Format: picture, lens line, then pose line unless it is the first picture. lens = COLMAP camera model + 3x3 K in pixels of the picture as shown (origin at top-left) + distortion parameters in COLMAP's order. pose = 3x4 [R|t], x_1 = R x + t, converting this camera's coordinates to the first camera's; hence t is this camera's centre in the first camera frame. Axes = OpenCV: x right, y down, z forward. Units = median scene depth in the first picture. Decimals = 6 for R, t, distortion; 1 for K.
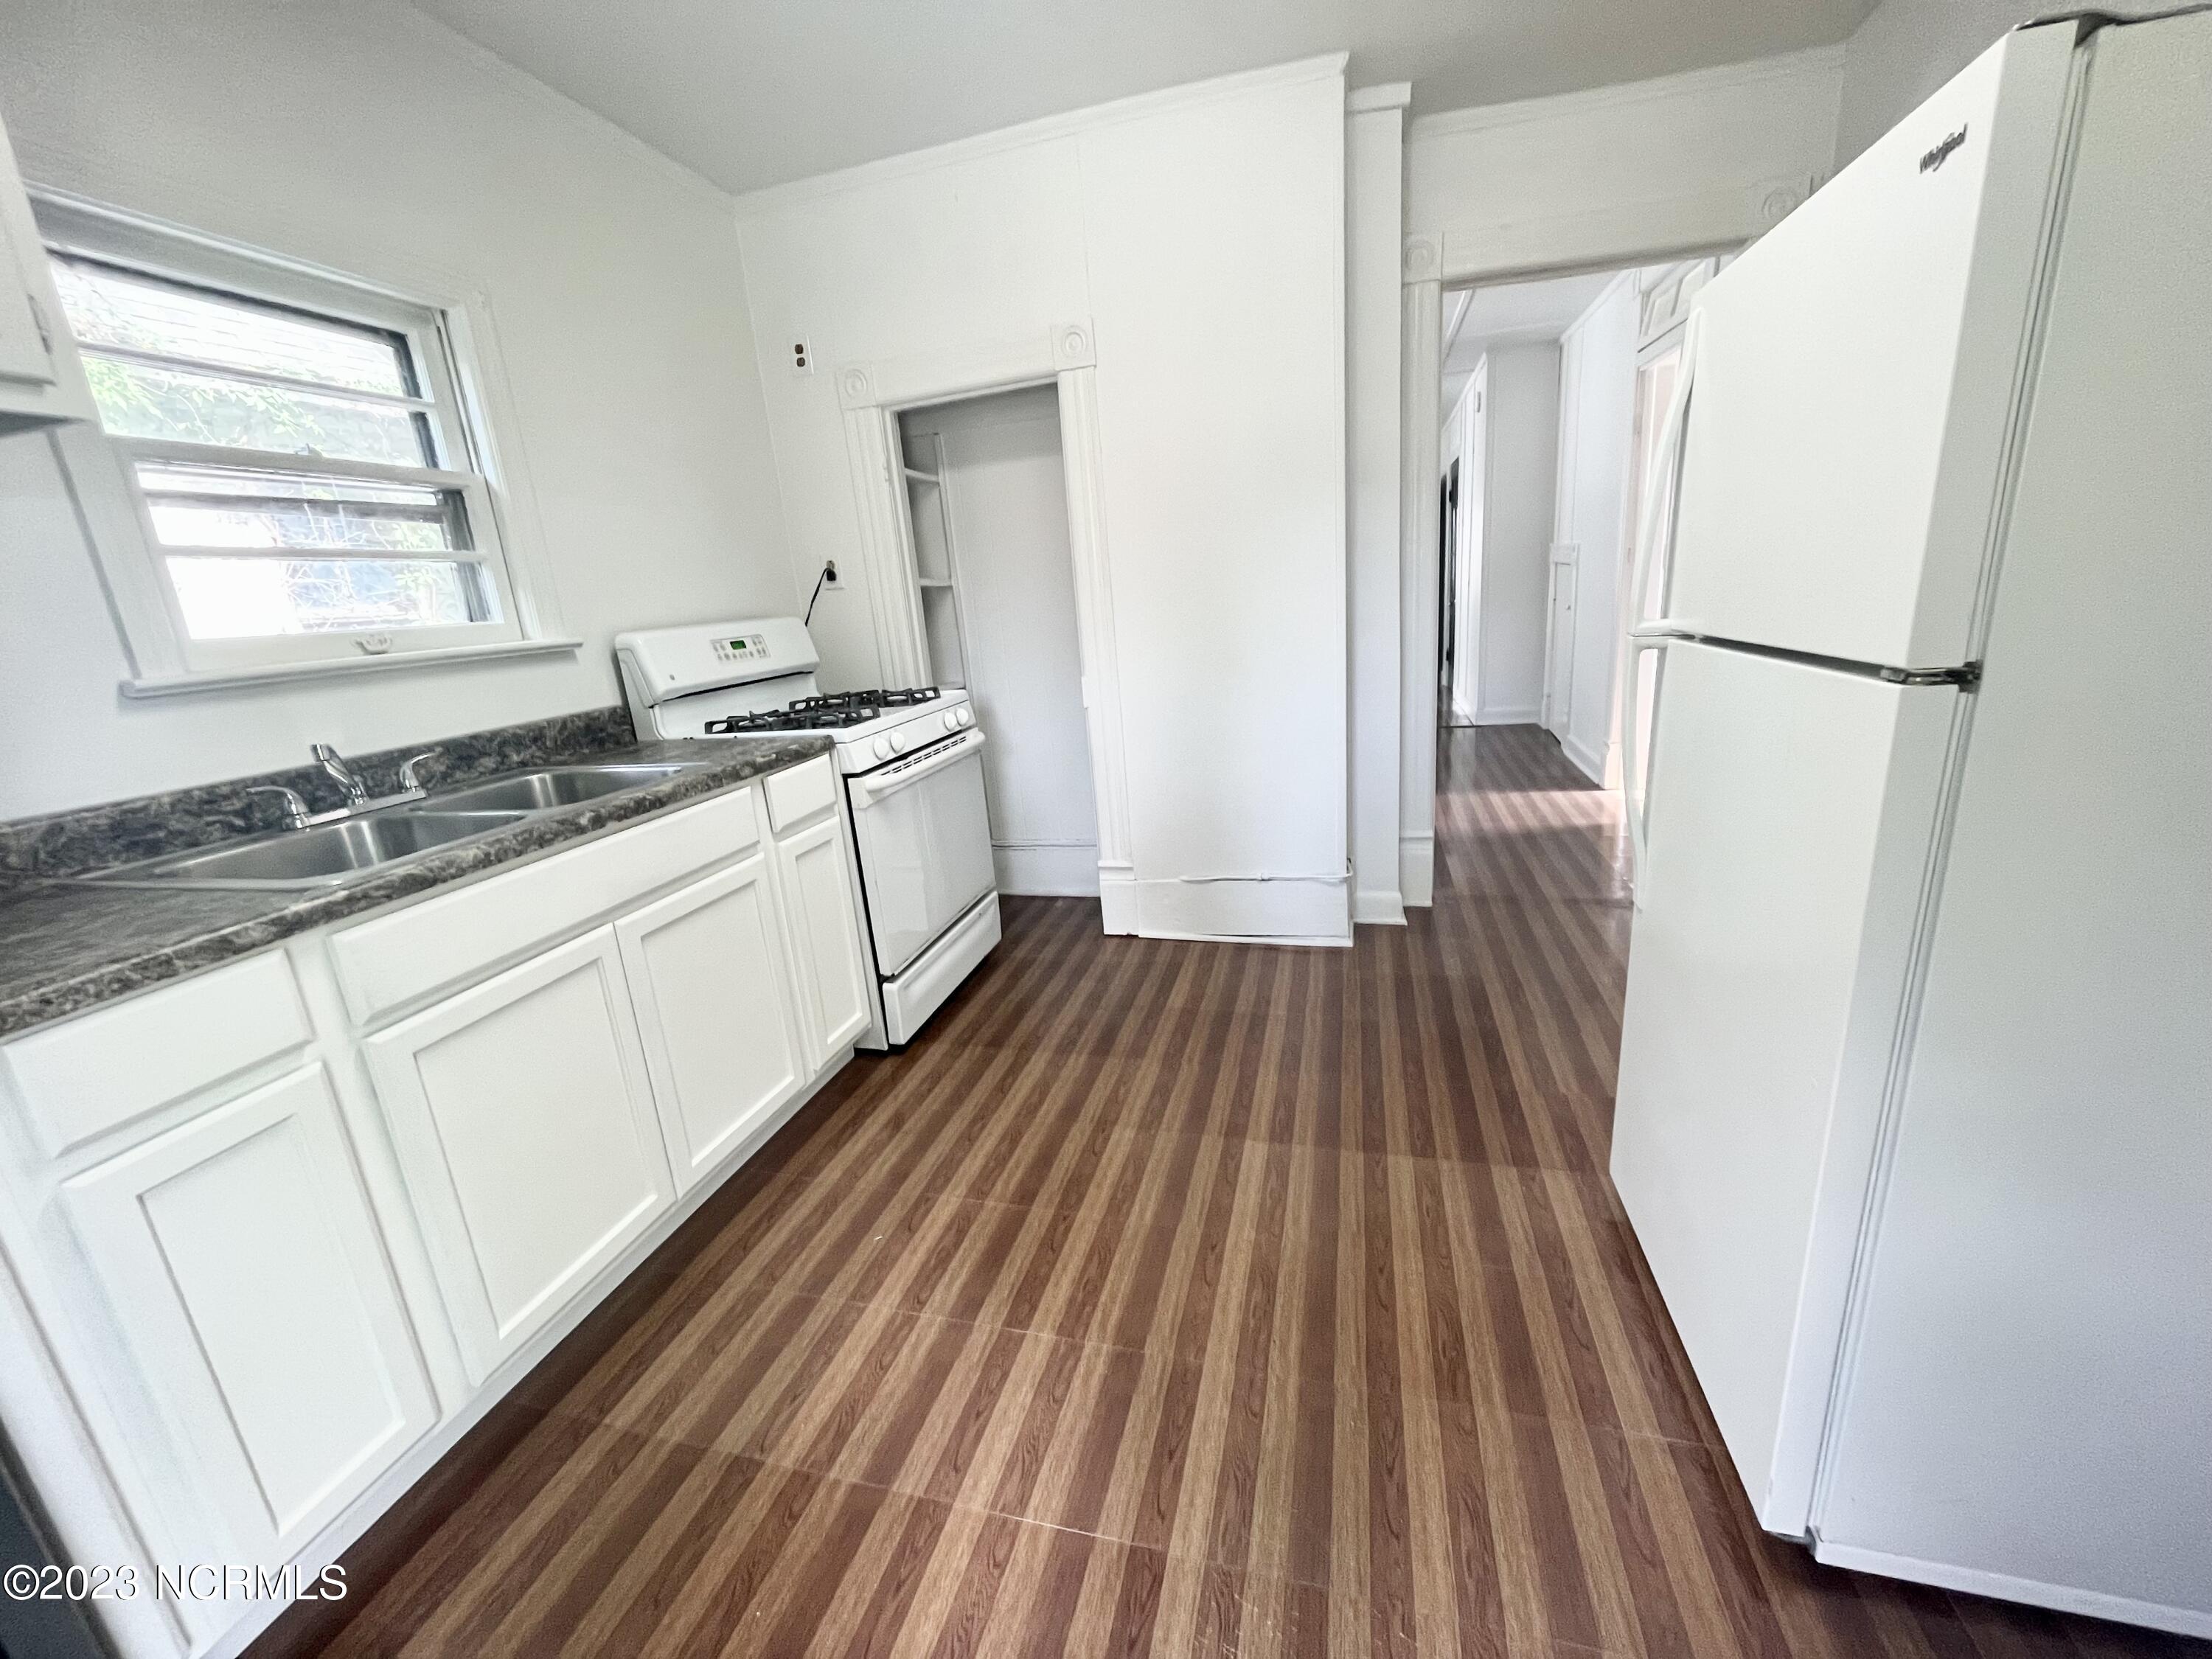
lens RADIAL K [[891.7, 0, 1114.5], [0, 891.7, 830.9], [0, 0, 1]] dist [-0.009660, 0.000233]
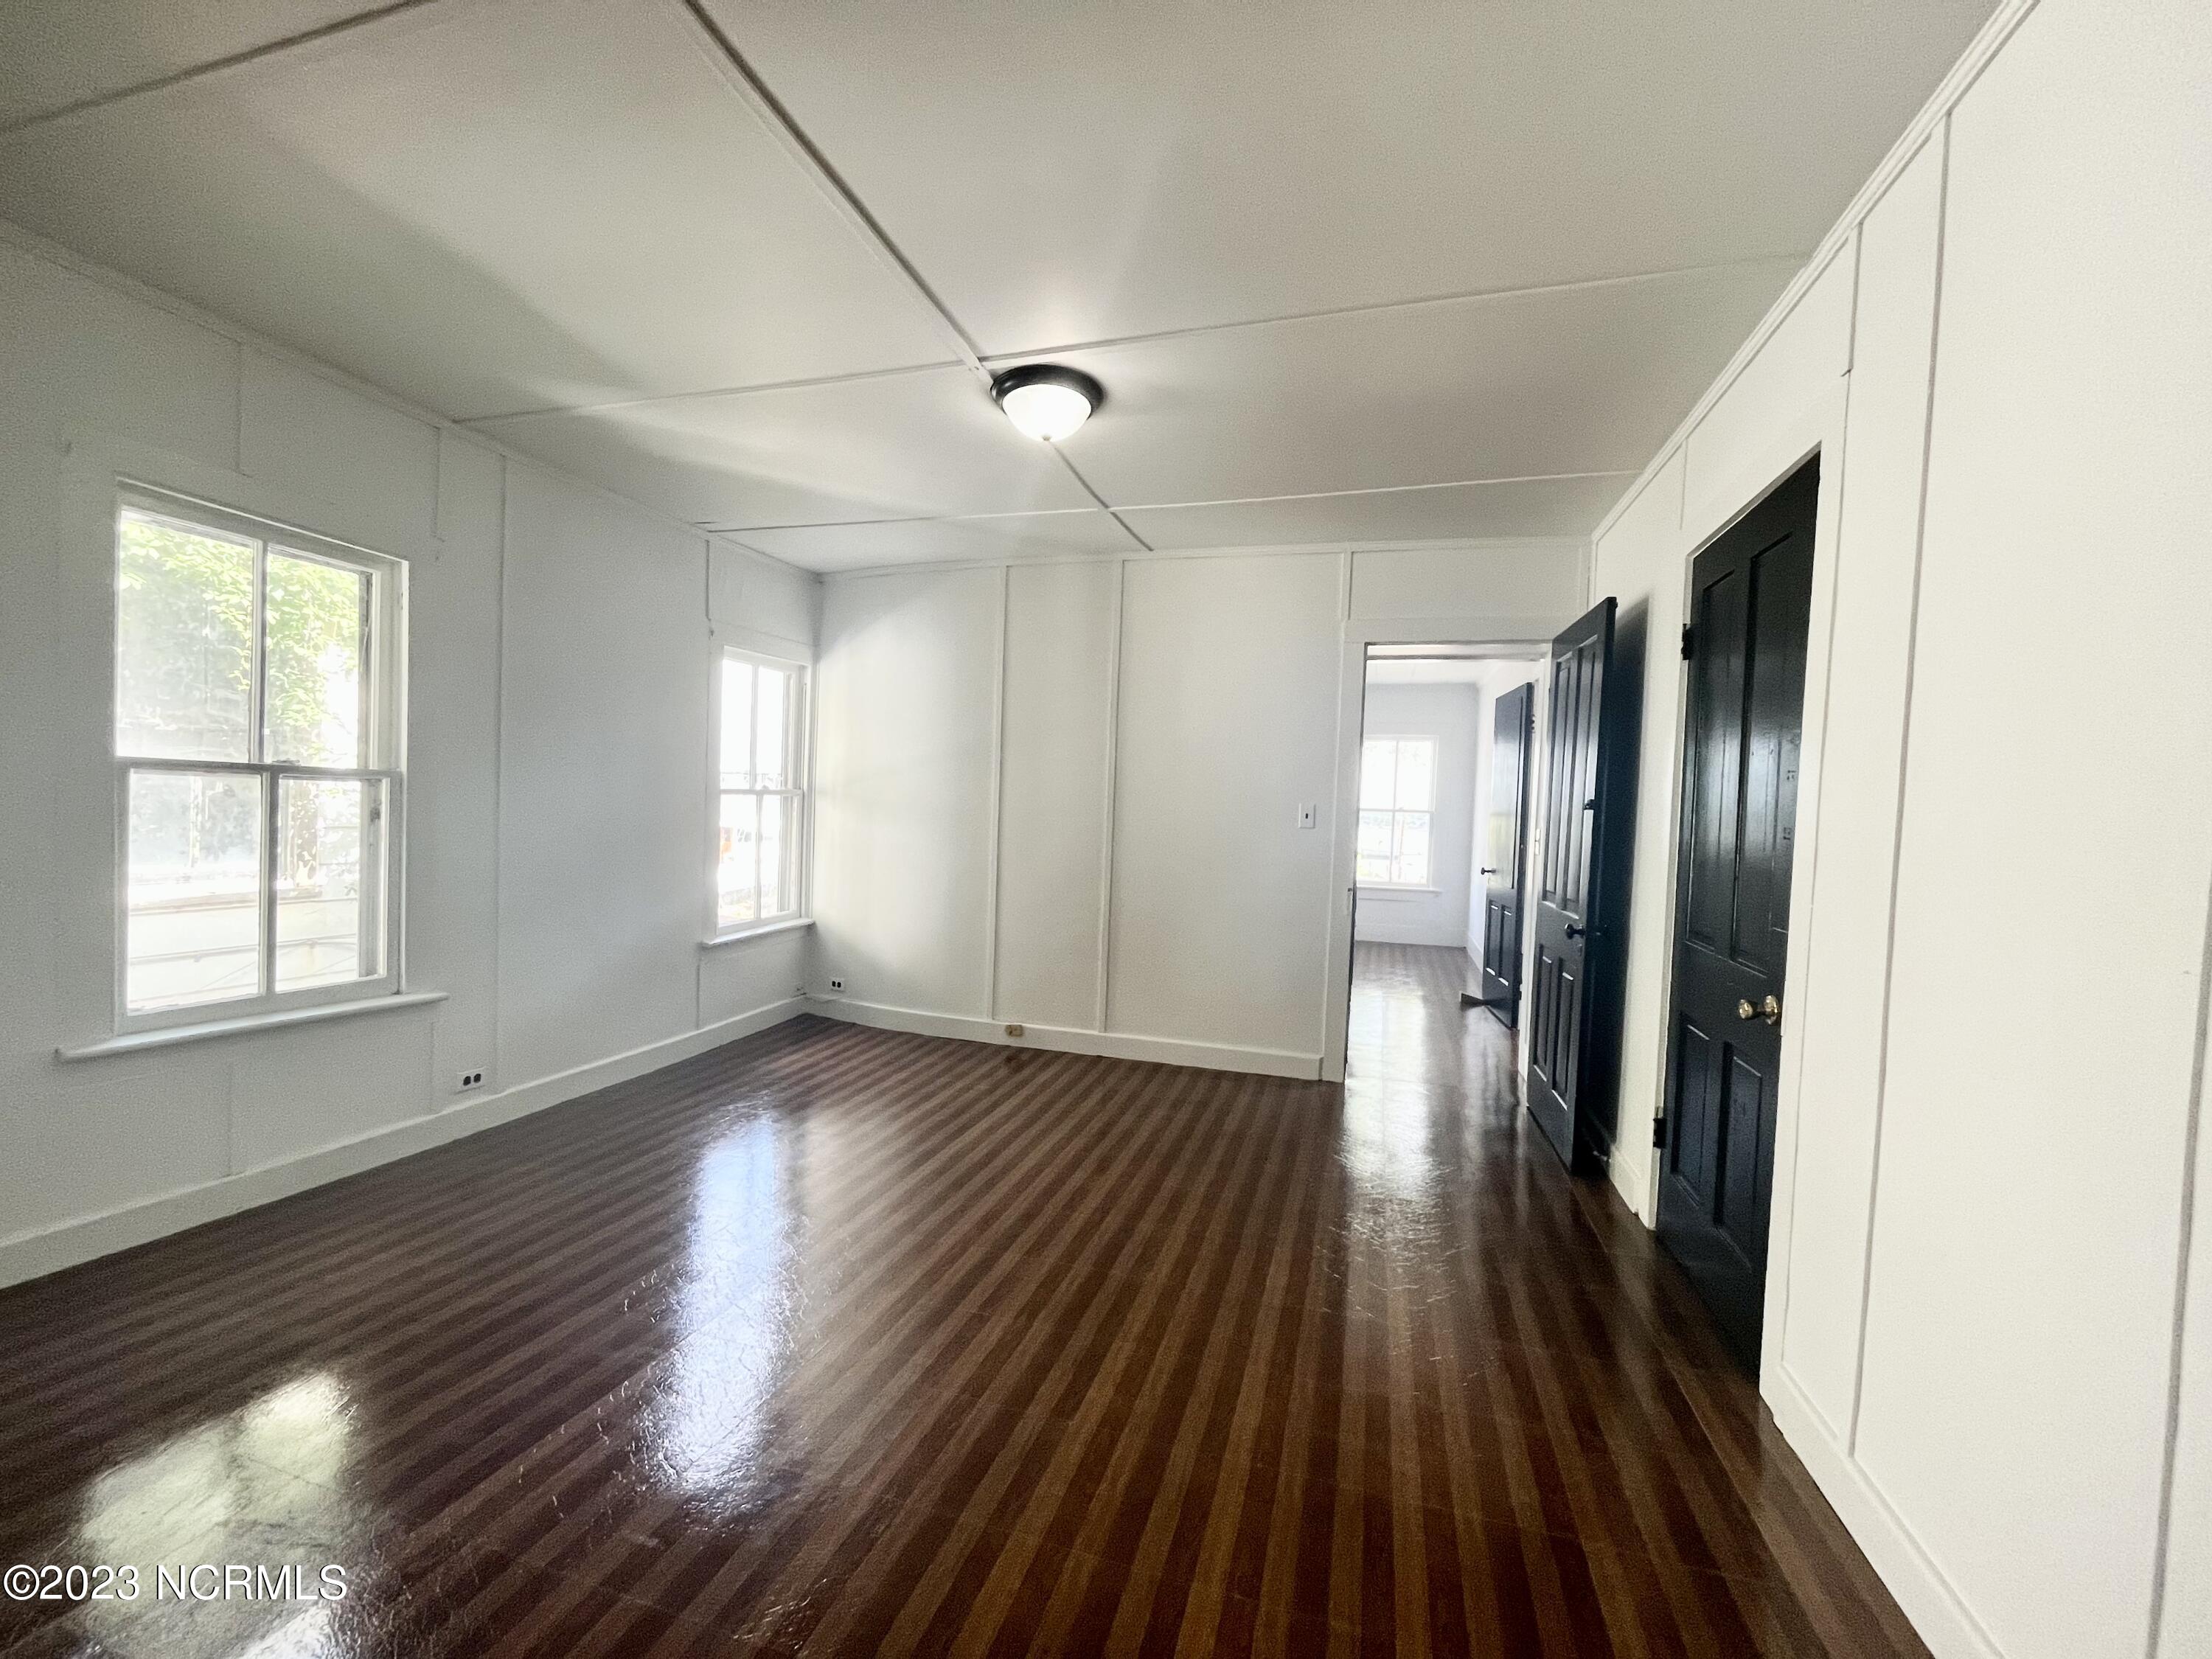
lens RADIAL K [[891.7, 0, 1114.5], [0, 891.7, 830.9], [0, 0, 1]] dist [-0.009660, 0.000233]
pose [[0.992651, 0.113266, -0.042589, -0.068542], [-0.120133, 0.964675, -0.234458, 0.072955], [0.014528, 0.237852, 0.971193, -0.263048]]
